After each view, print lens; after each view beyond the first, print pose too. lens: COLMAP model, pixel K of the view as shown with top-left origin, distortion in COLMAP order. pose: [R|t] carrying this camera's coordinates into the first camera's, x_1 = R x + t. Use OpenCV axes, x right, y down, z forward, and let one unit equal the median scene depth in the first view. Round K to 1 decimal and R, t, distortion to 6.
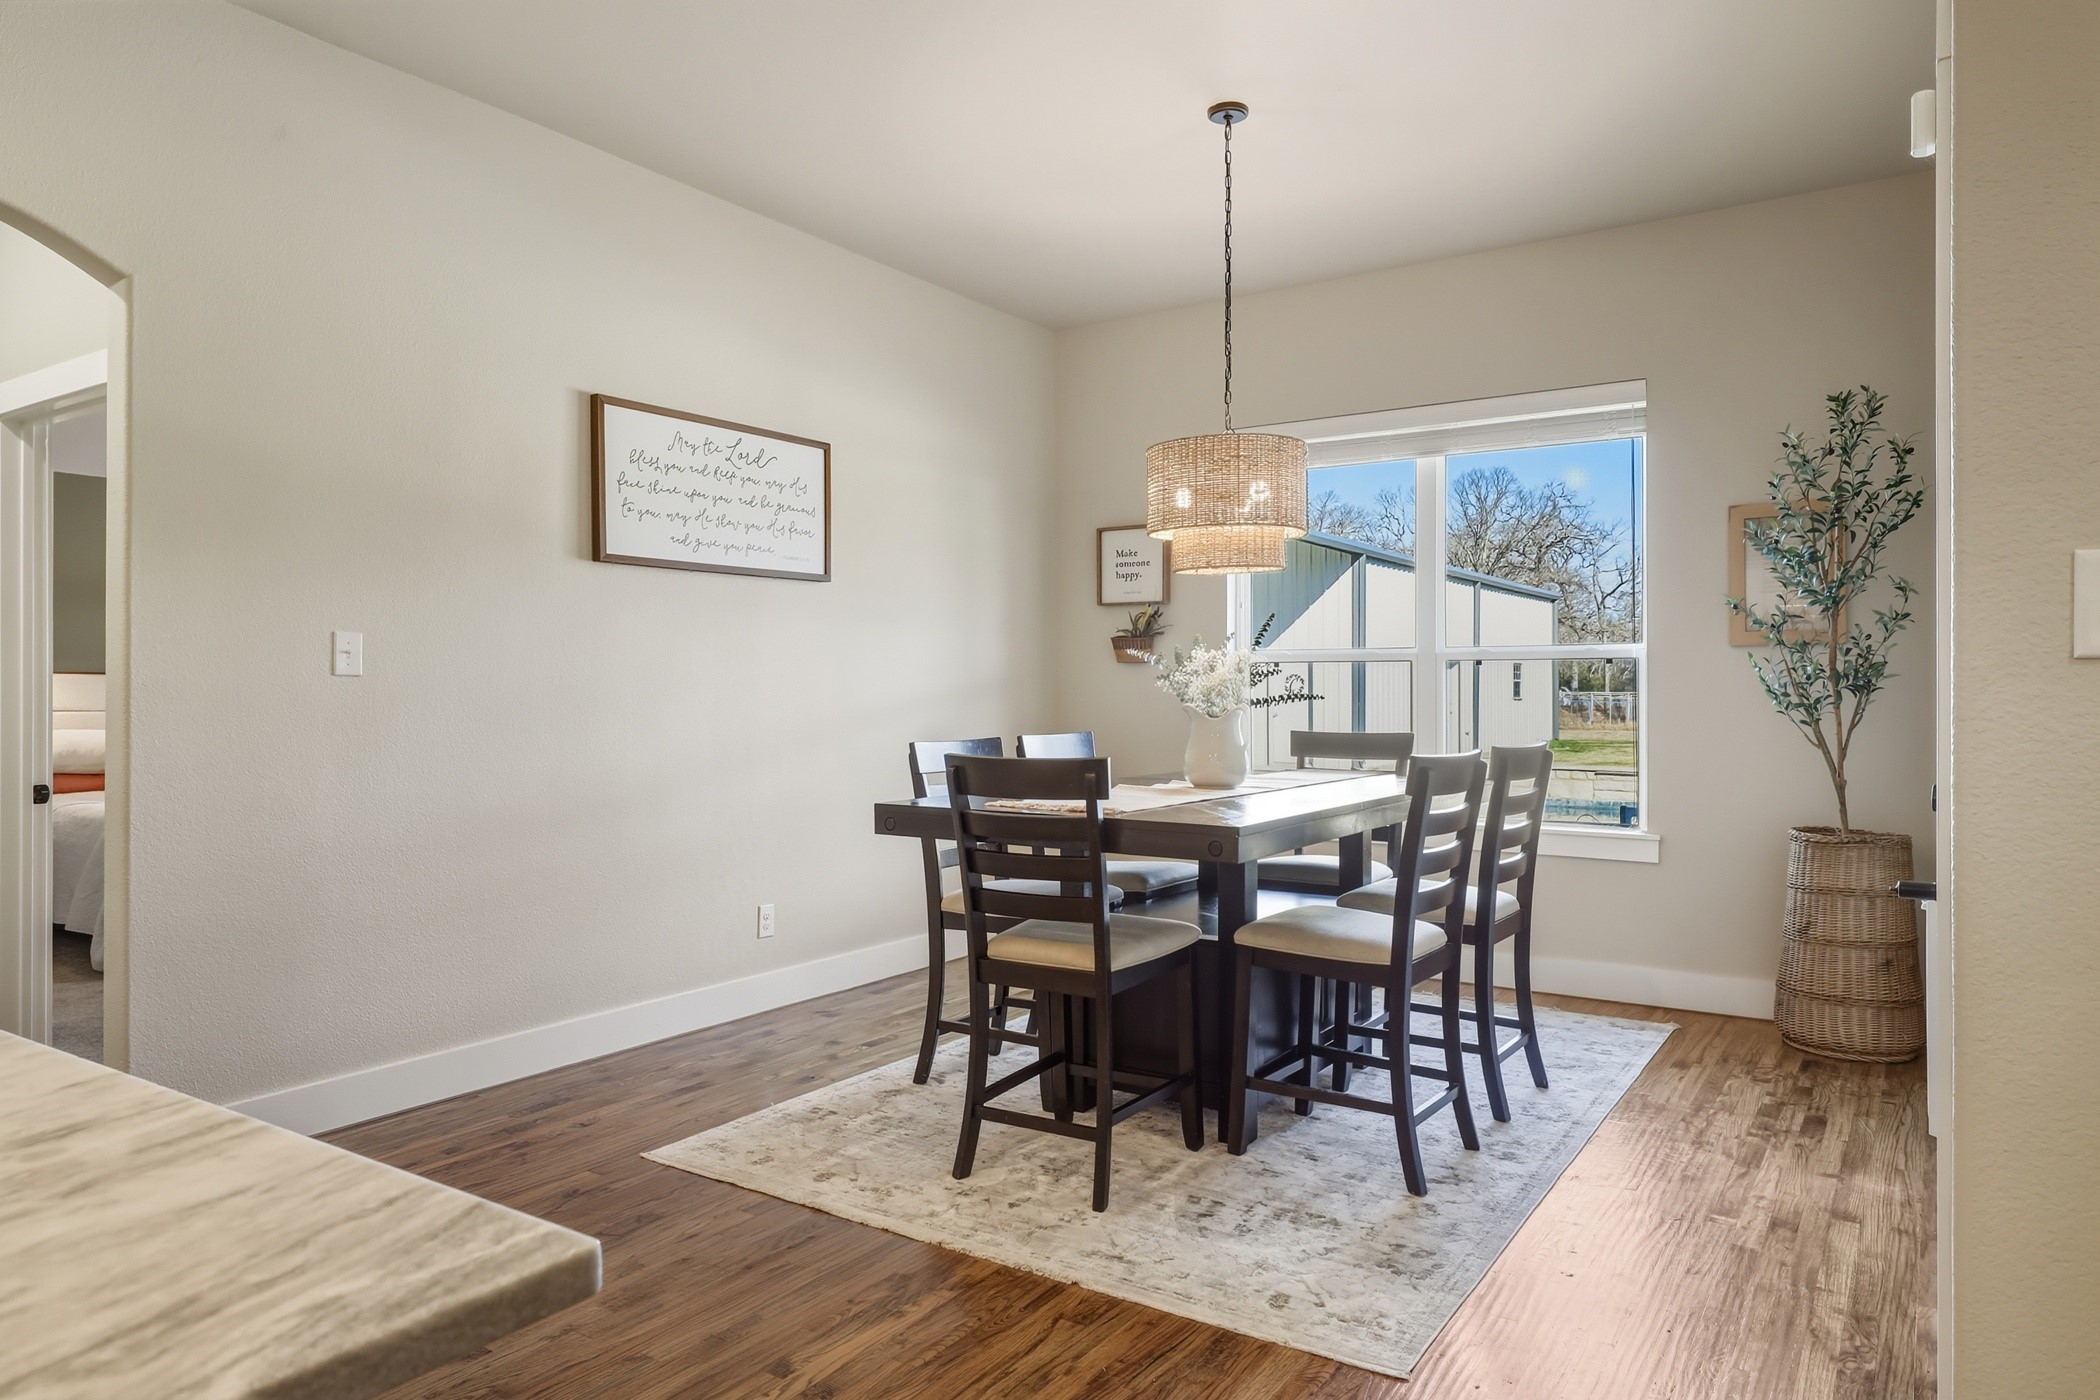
lens RADIAL K [[1332.9, 0, 1044.1], [0, 1332.9, 690.8], [0, 0, 1]] dist [-0.001554, -0.000319]
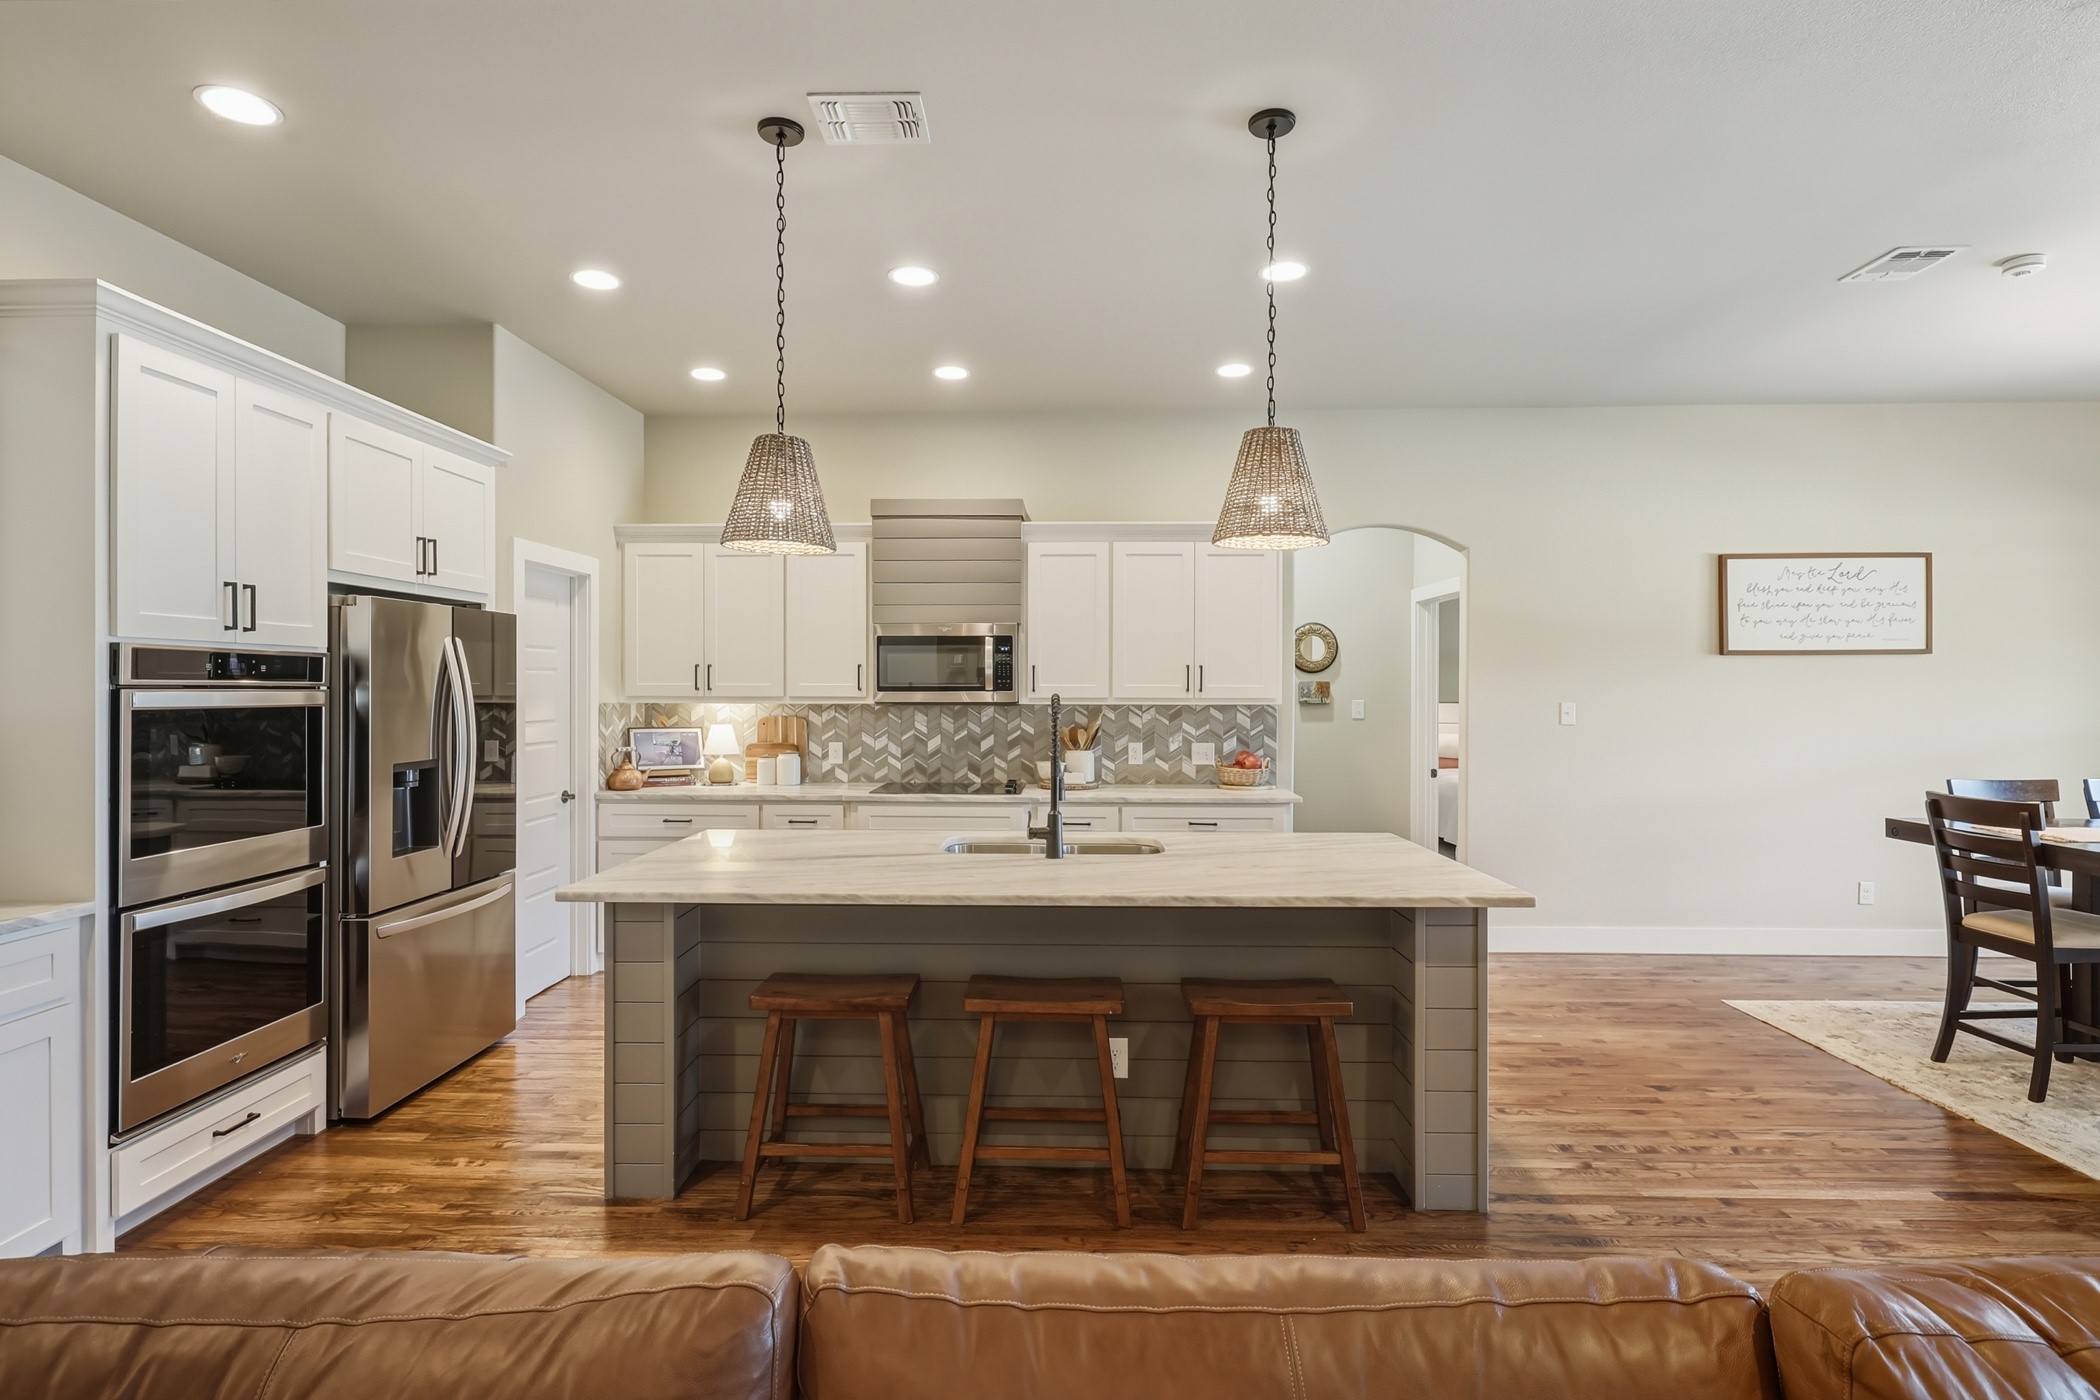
lens RADIAL K [[1043.9, 0, 1033.5], [0, 1043.9, 695.7], [0, 0, 1]] dist [0.002898, 0.001771]
pose [[0.534028, 0.009336, -0.845415, 0.363113], [-0.002459, 0.999952, 0.009489, -0.066659], [0.845463, -0.002988, 0.534026, -0.496503]]
